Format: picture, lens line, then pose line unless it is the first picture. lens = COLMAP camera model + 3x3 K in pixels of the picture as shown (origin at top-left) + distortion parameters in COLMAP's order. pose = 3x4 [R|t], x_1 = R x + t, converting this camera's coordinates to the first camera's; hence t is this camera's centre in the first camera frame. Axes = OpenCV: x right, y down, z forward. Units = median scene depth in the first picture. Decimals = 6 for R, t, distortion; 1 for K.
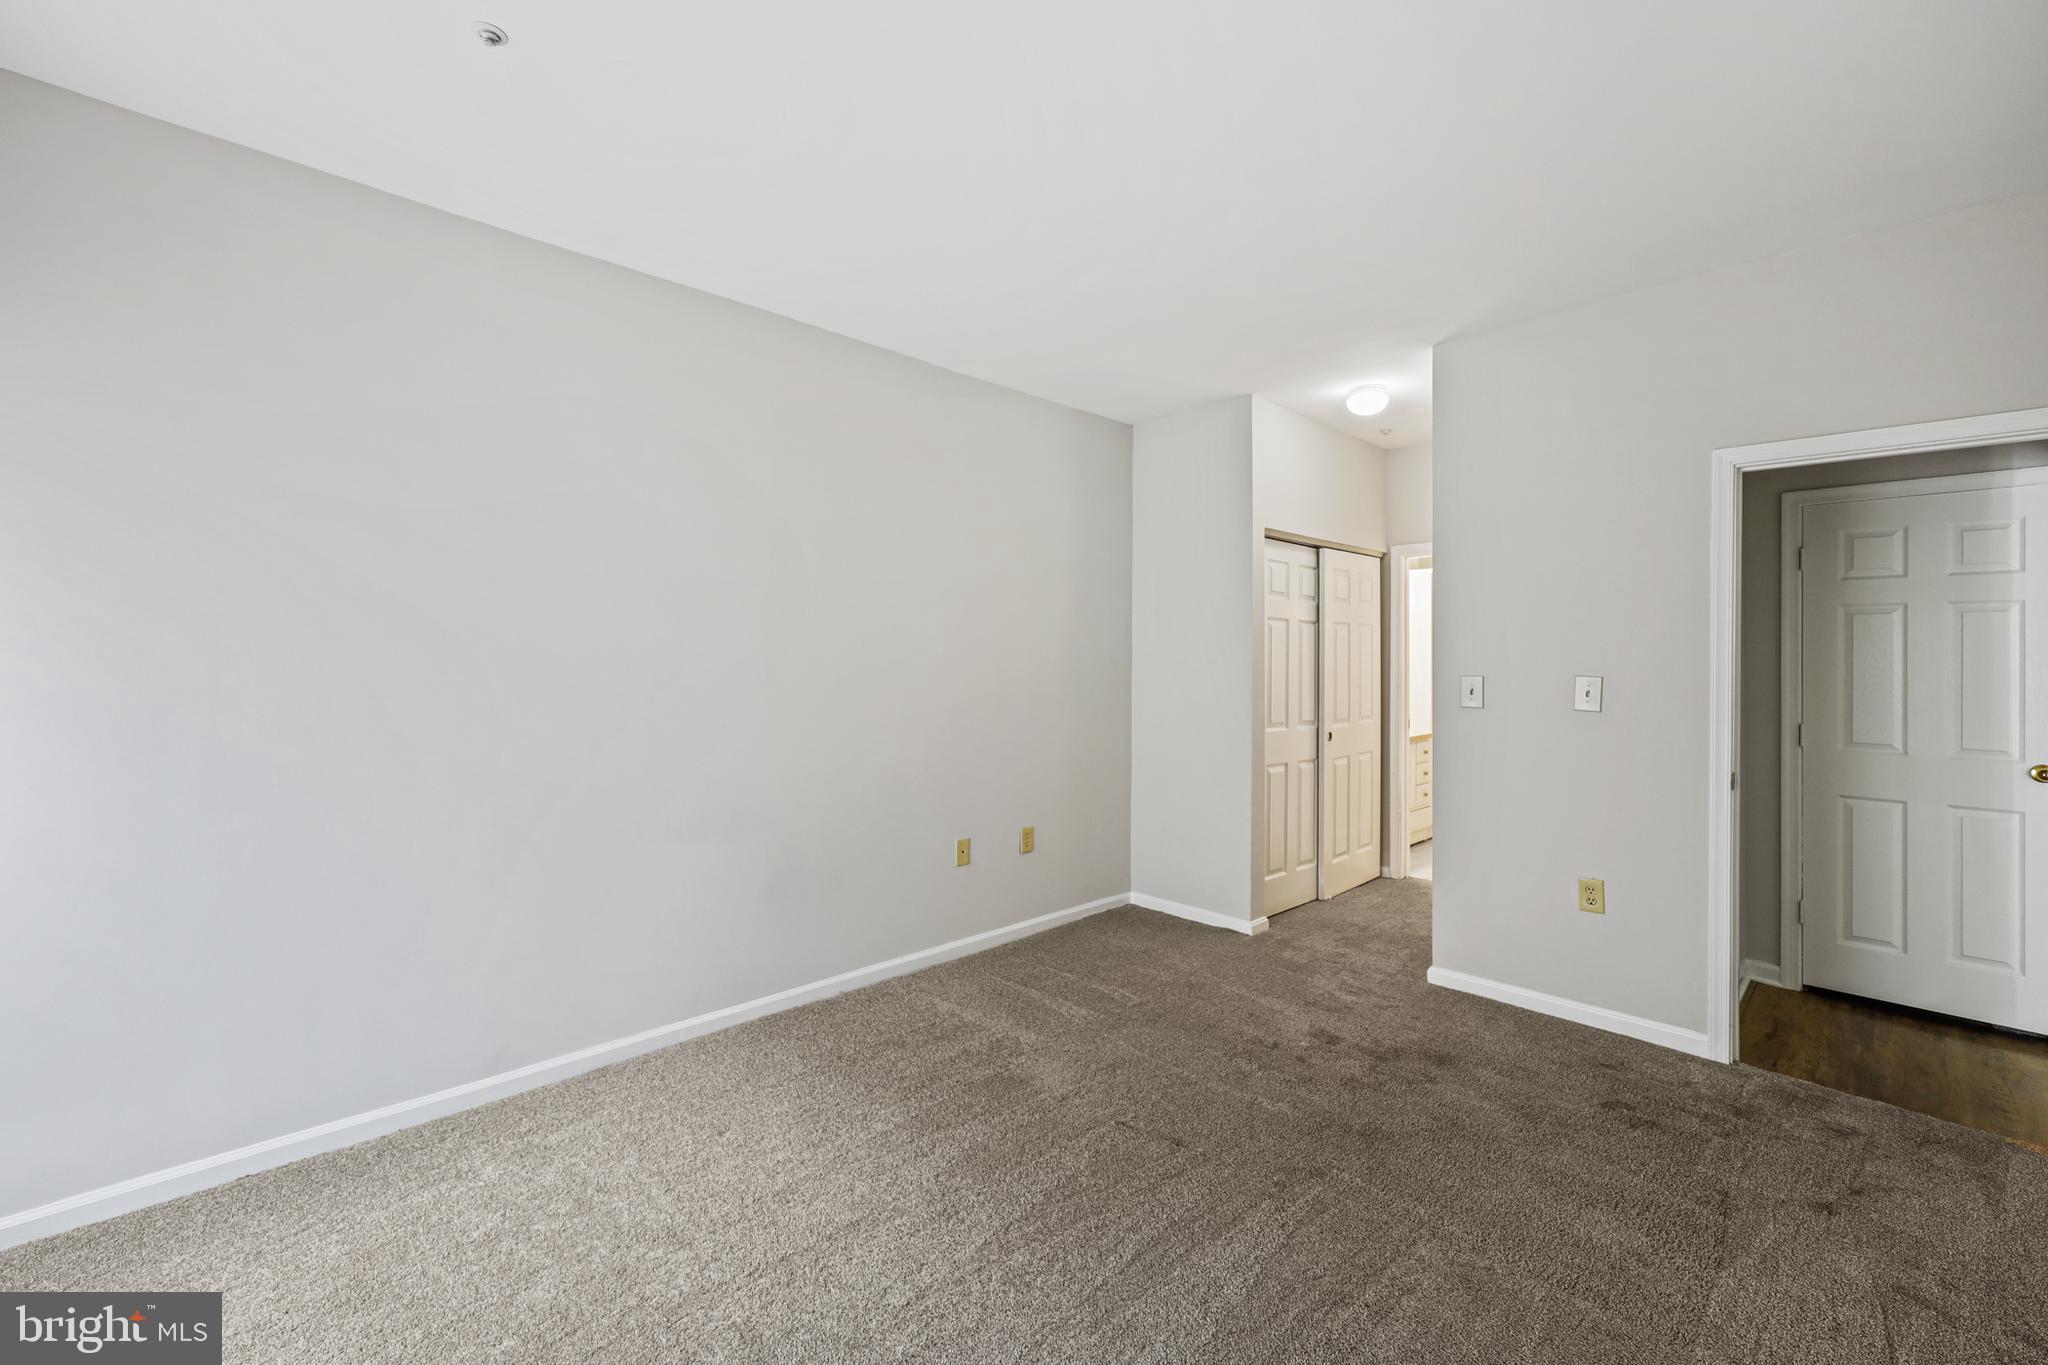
lens RADIAL K [[838.7, 0, 1024.8], [0, 838.7, 650.8], [0, 0, 1]] dist [-0.000098, -0.000008]
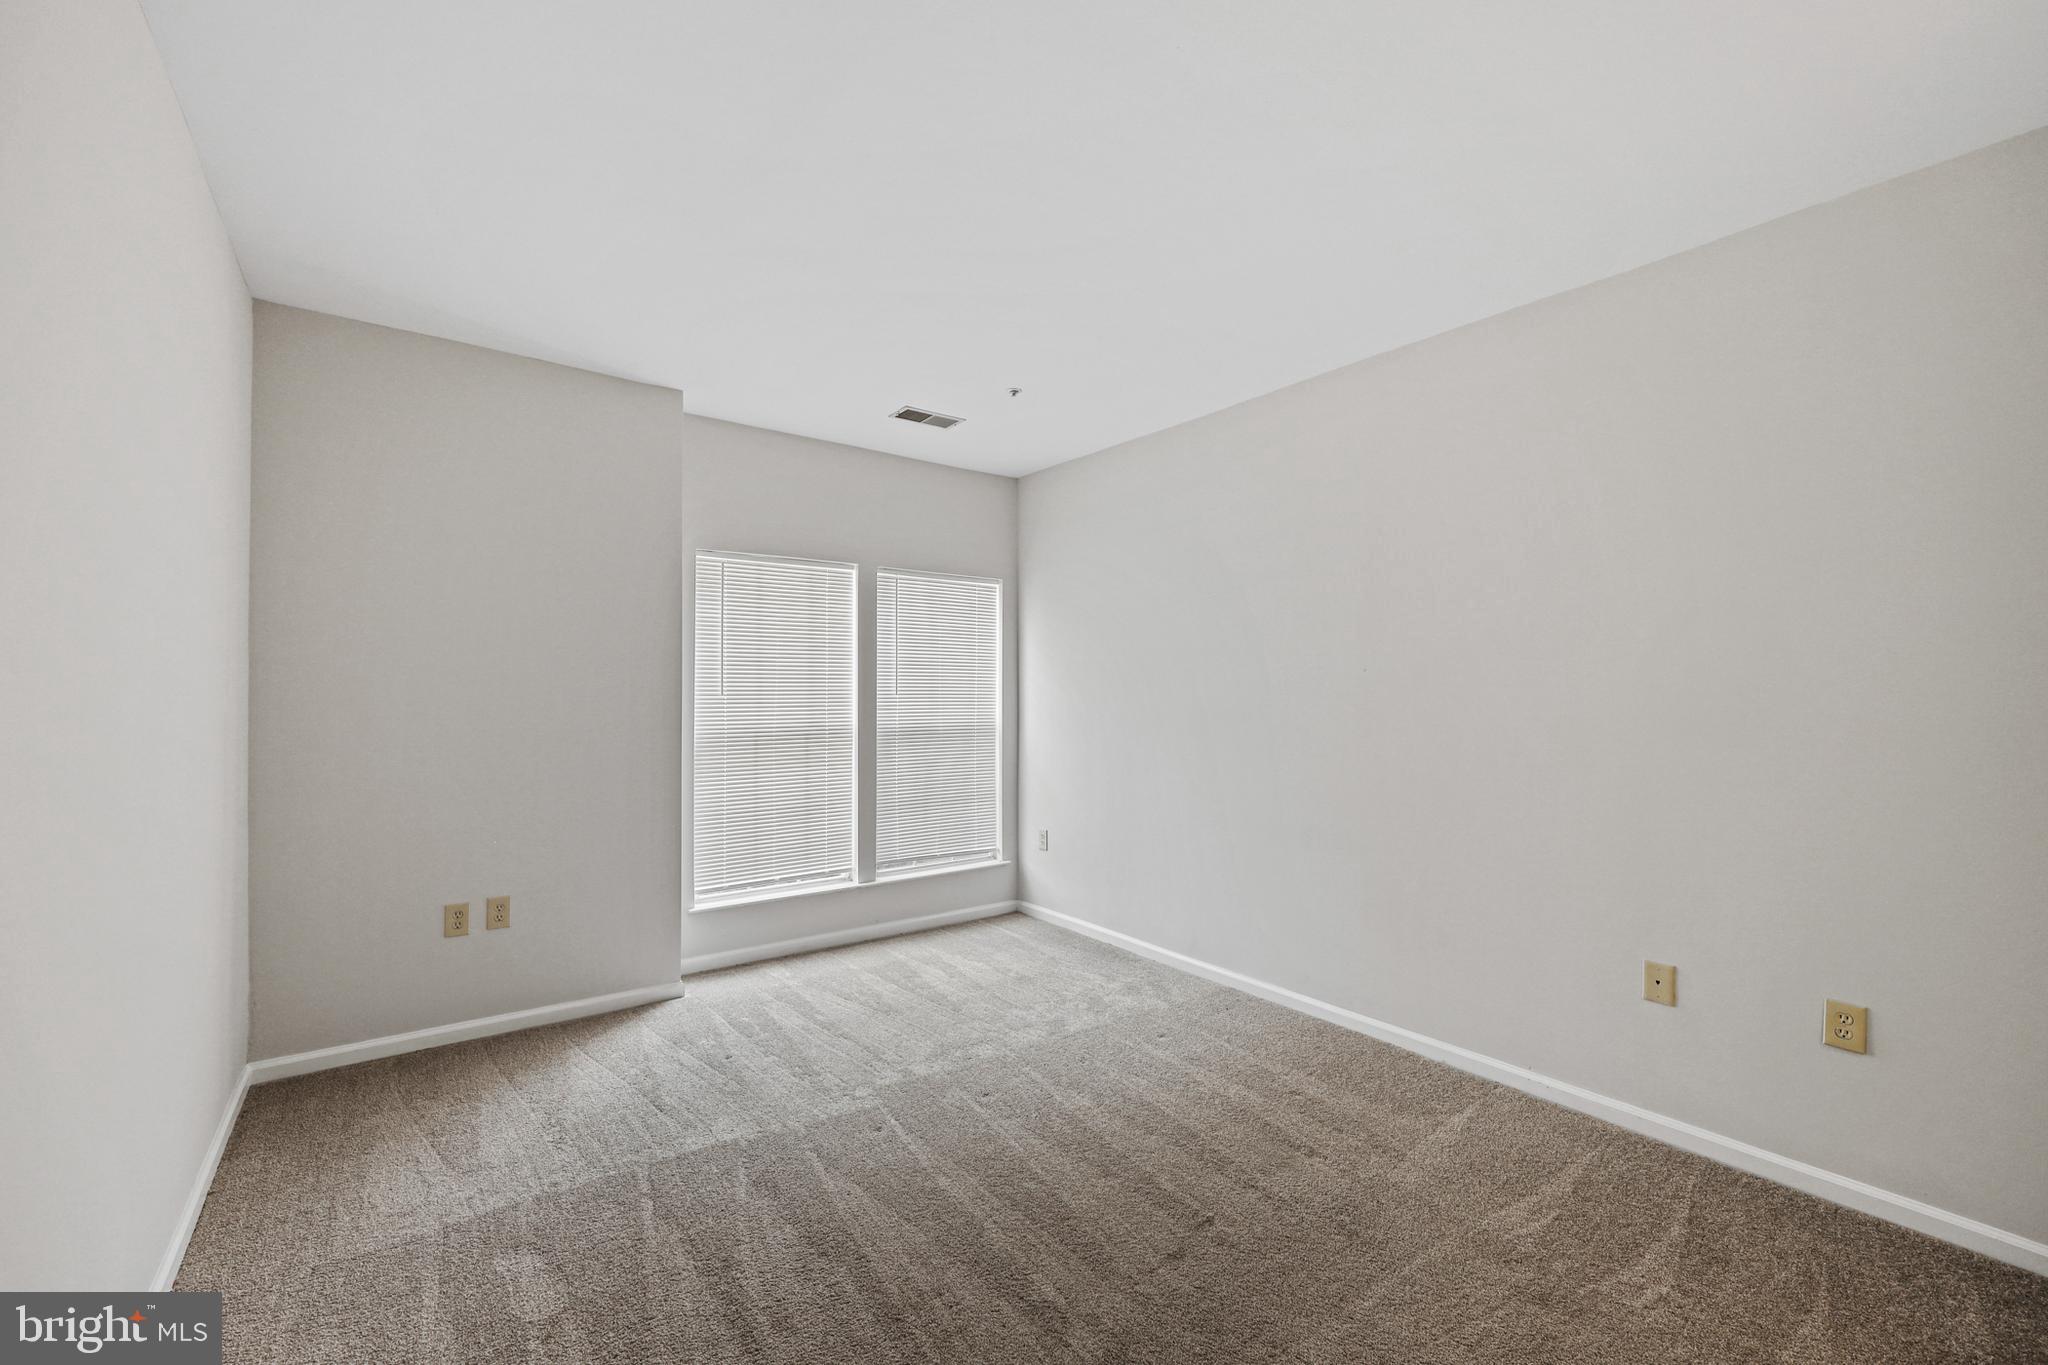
lens RADIAL K [[833.6, 0, 1023.1], [0, 833.6, 687.5], [0, 0, 1]] dist [0.000562, 0.000138]
pose [[-0.125853, -0.020025, -0.991847, 0.736575], [0.003088, 0.999783, -0.020577, 0.023213], [0.992044, -0.005652, -0.125763, 0.672546]]
